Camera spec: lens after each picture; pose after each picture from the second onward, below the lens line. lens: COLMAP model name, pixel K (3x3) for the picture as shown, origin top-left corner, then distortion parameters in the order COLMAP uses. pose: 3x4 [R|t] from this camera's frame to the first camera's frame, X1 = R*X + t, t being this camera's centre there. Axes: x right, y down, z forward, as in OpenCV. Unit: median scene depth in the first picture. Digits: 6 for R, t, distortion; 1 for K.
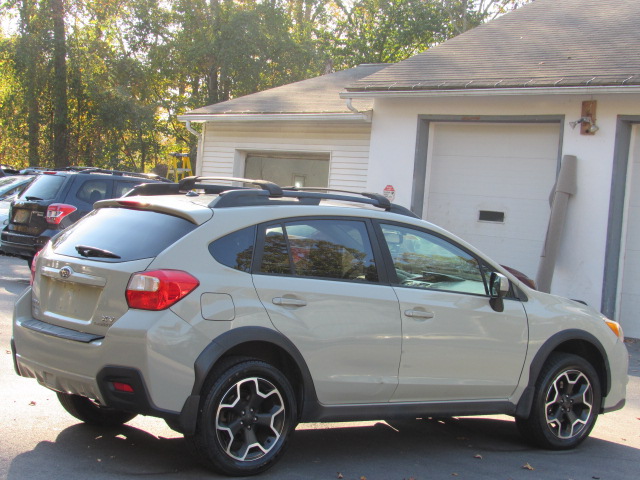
lens RADIAL K [[1411.0, 0, 320.0], [0, 1411.0, 240.0], [0, 0, 1]] dist [-0.121594, 0.229002]
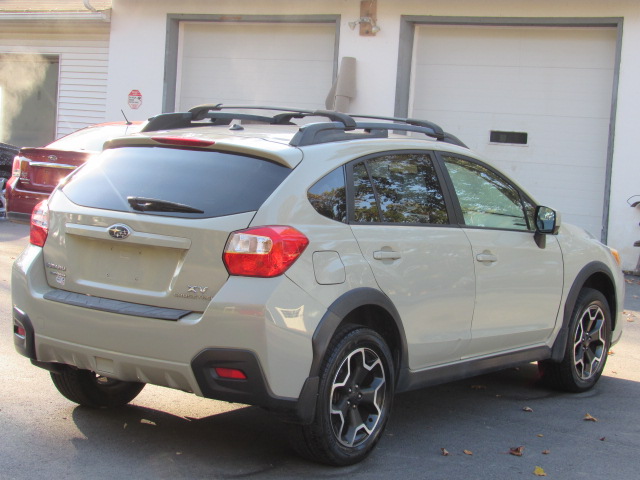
lens RADIAL K [[1411.0, 0, 320.0], [0, 1411.0, 240.0], [0, 0, 1]] dist [-0.121594, 0.229002]
pose [[0.957022, -0.044897, 0.286518, -0.281400], [0.022704, 0.996511, 0.080317, -0.031792], [-0.289124, -0.070360, 0.954702, 0.188996]]
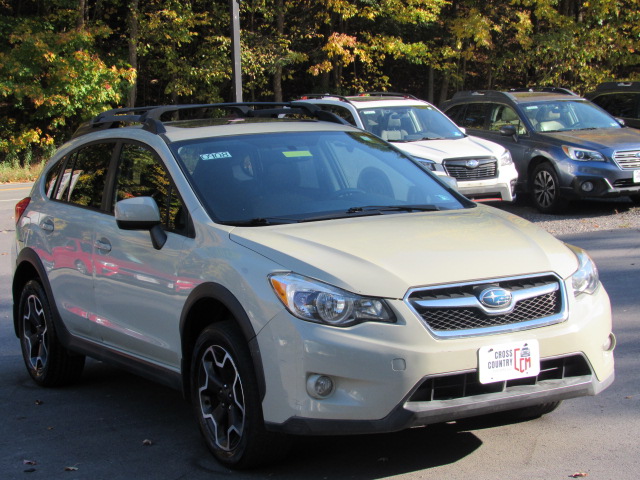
lens RADIAL K [[1411.0, 0, 320.0], [0, 1411.0, 240.0], [0, 0, 1]] dist [-0.121594, 0.229002]
pose [[-0.157234, 0.011042, -0.987500, 0.902912], [0.002699, 0.999939, 0.010751, 0.040012], [0.987558, -0.000975, -0.157254, 1.266009]]
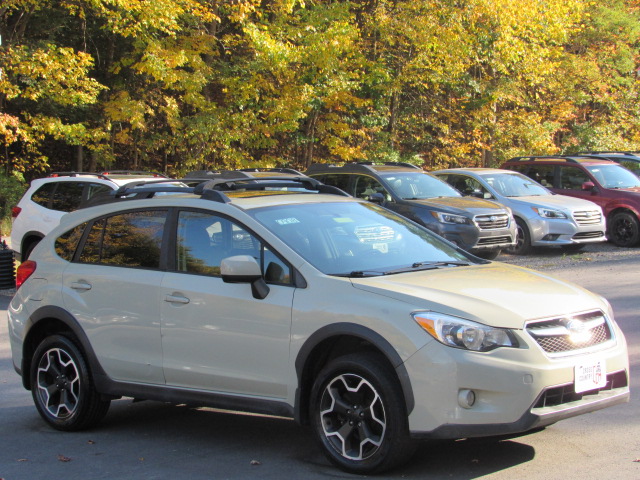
lens RADIAL K [[1411.0, 0, 320.0], [0, 1411.0, 240.0], [0, 0, 1]] dist [-0.121594, 0.229002]
pose [[0.152554, -0.045718, -0.987237, 1.073623], [0.018270, 0.998889, -0.043434, 0.055708], [0.988126, -0.011411, 0.153219, 0.946596]]
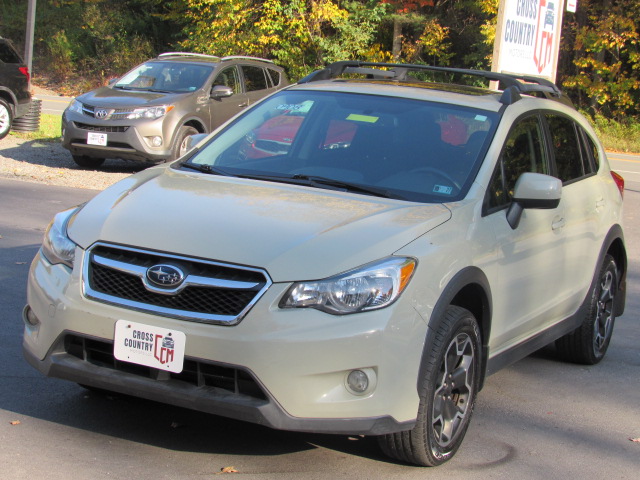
lens RADIAL K [[1300.7, 0, 320.0], [0, 1300.7, 240.0], [0, 0, 1]] dist [-0.095614, -0.057058]
pose [[-0.885094, -0.107098, -0.452923, 0.414372], [-0.178788, 0.976735, 0.118424, -0.017930], [0.429703, 0.185794, -0.883649, 1.765726]]
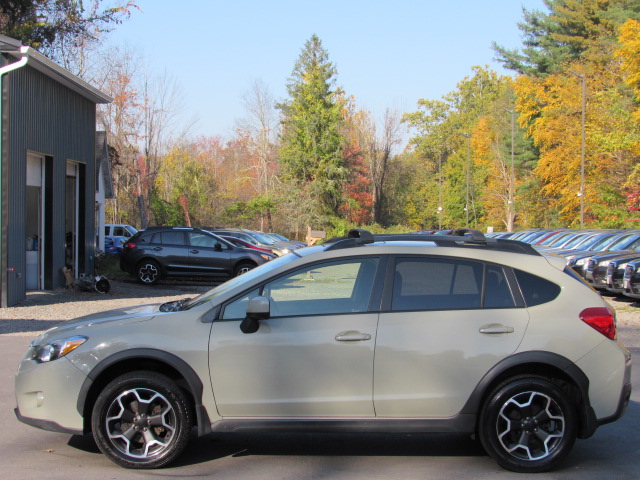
lens RADIAL K [[1300.7, 0, 320.0], [0, 1300.7, 240.0], [0, 0, 1]] dist [-0.095614, -0.057058]
pose [[-0.807994, -0.102520, 0.580203, -0.615150], [-0.061071, 0.994014, 0.090592, -0.128898], [-0.586017, 0.037764, -0.809418, 1.991710]]
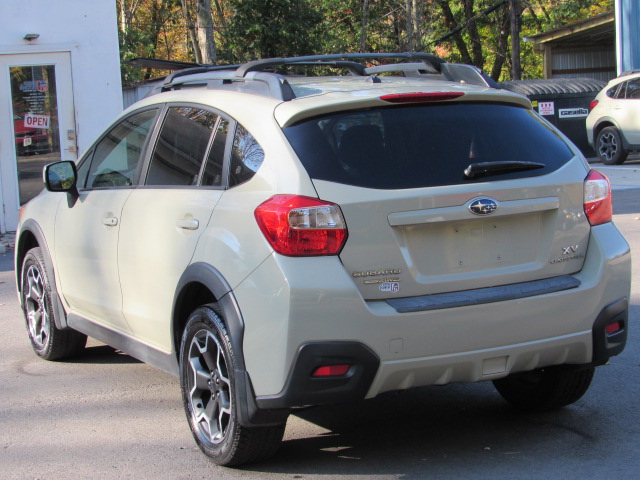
lens RADIAL K [[1411.0, 0, 320.0], [0, 1411.0, 240.0], [0, 0, 1]] dist [-0.121594, 0.229002]
pose [[0.200698, -0.202660, 0.958462, -0.787623], [0.095076, 0.977780, 0.186836, -0.087971], [-0.975029, 0.053629, 0.215506, 0.868530]]
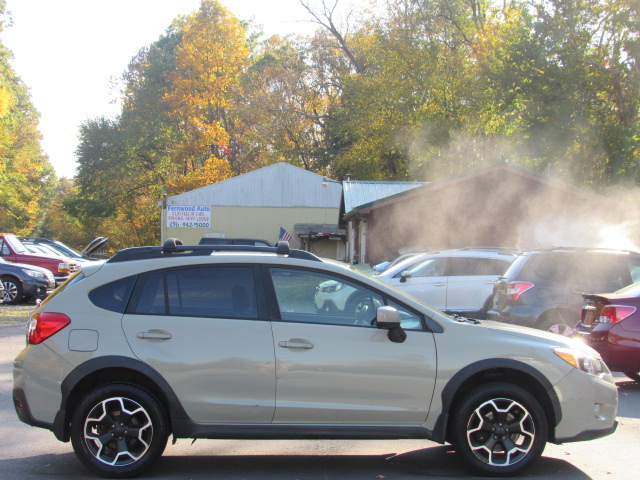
lens RADIAL K [[1411.0, 0, 320.0], [0, 1411.0, 240.0], [0, 0, 1]] dist [-0.121594, 0.229002]
pose [[0.805882, -0.081549, -0.586434, 0.754195], [0.038570, 0.995596, -0.085444, 0.065820], [0.590819, 0.046239, 0.805478, 0.097087]]
